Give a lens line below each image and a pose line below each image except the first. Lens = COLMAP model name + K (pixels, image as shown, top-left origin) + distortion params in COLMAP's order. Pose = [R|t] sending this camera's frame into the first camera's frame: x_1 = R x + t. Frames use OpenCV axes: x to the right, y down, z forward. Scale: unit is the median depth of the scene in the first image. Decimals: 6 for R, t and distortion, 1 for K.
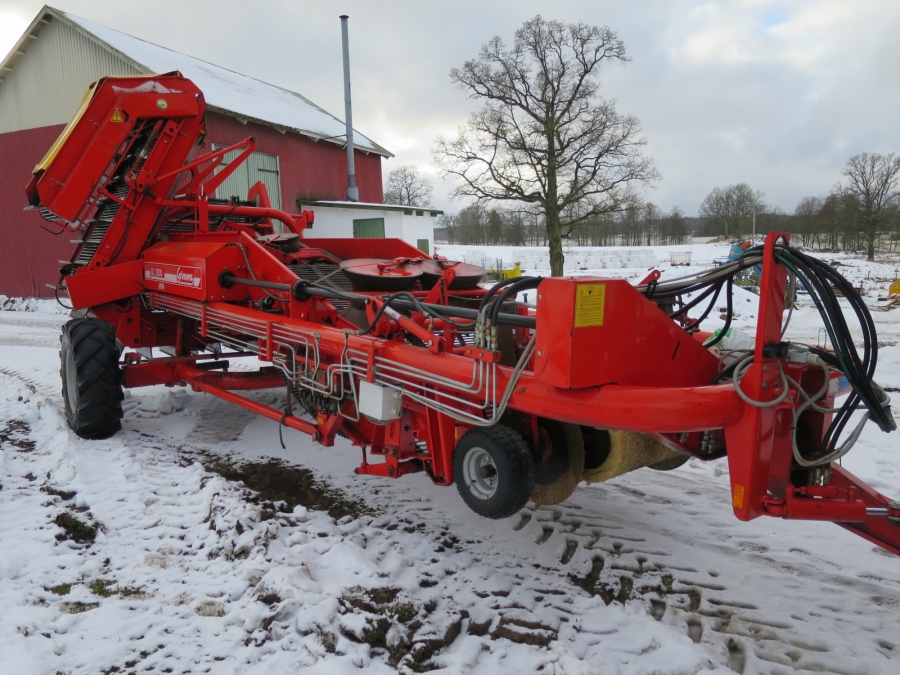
lens RADIAL K [[705.0, 0, 445.6], [0, 705.0, 336.2], [0, 0, 1]] dist [-0.054280, 0.020602]
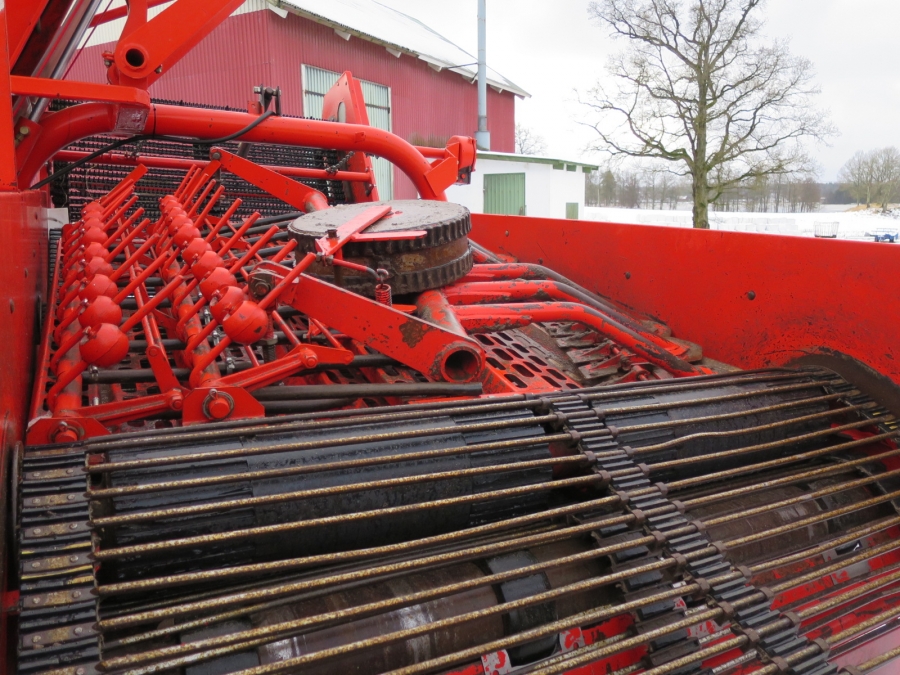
lens RADIAL K [[705.0, 0, 453.4], [0, 705.0, 340.7], [0, 0, 1]] dist [-0.054280, 0.020602]
pose [[0.990012, 0.051044, -0.131417, -0.023559], [-0.042542, 0.996865, 0.066709, -0.015145], [0.134410, -0.060452, 0.989080, 0.099617]]
